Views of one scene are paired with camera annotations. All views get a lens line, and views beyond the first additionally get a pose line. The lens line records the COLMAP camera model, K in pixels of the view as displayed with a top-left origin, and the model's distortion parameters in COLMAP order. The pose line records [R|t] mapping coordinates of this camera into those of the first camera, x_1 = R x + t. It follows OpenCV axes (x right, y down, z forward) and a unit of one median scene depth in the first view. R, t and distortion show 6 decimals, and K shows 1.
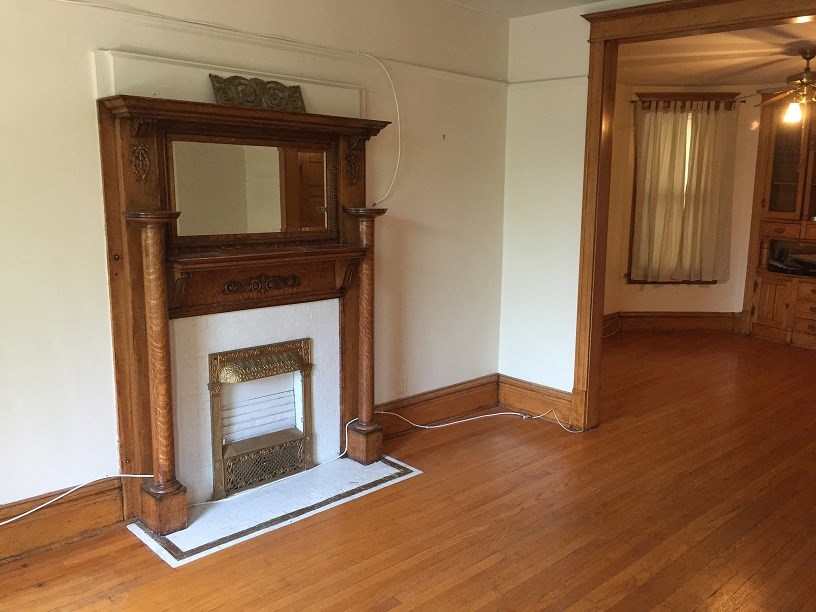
lens RADIAL K [[690.5, 0, 407.2], [0, 690.5, 302.4], [0, 0, 1]] dist [0.068326, -0.105364]
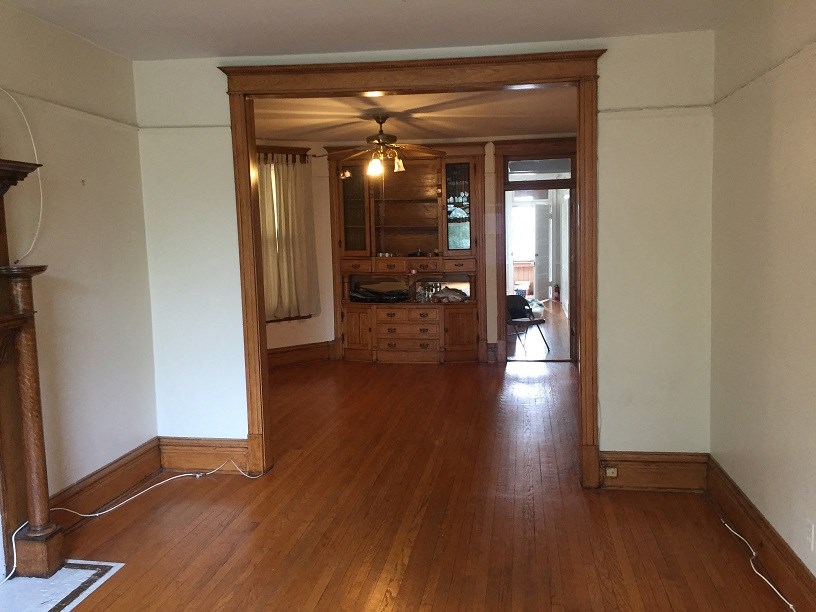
lens RADIAL K [[690.5, 0, 407.2], [0, 690.5, 302.4], [0, 0, 1]] dist [0.068326, -0.105364]
pose [[0.794291, -0.092386, 0.600472, -0.152760], [0.131757, 0.991042, -0.021808, -0.010780], [-0.593078, 0.096438, 0.799348, 0.048648]]
